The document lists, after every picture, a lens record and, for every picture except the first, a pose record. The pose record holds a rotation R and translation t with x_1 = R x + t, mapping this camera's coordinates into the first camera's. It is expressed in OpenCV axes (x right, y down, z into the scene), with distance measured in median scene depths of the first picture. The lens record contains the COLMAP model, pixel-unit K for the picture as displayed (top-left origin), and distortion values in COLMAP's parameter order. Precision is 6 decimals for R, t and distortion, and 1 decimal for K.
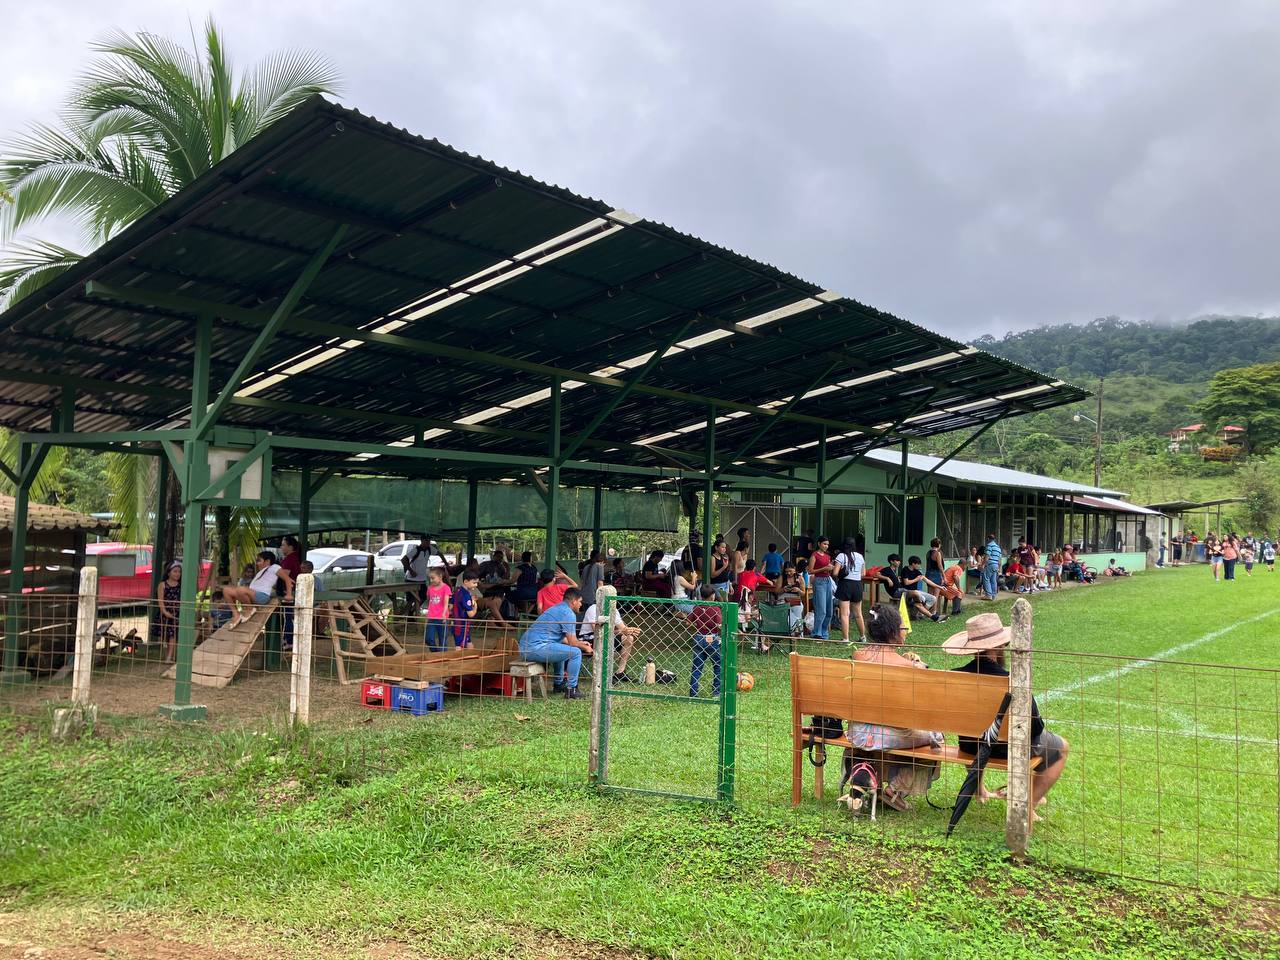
lens RADIAL K [[1070.4, 0, 639.9], [0, 1070.4, 501.1], [0, 0, 1]] dist [0.041753, -0.003647]
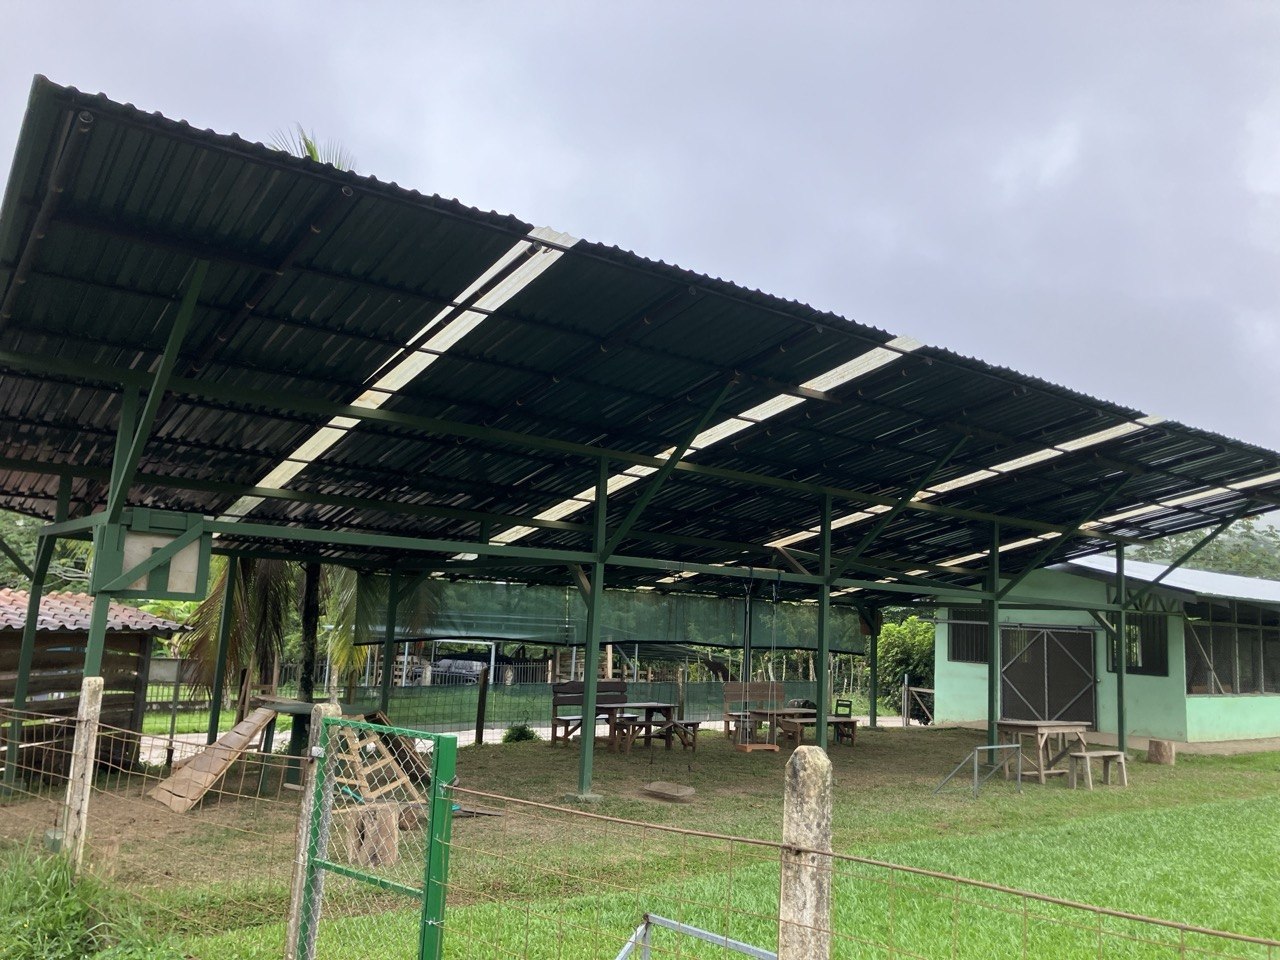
lens RADIAL K [[1074.2, 0, 640.0], [0, 1074.2, 480.0], [0, 0, 1]] dist [0.029605, -0.000749]
pose [[0.966639, -0.019115, -0.255429, 0.141778], [-0.014758, 0.991399, -0.130042, 0.010288], [0.255717, 0.129473, 0.958042, 0.154371]]
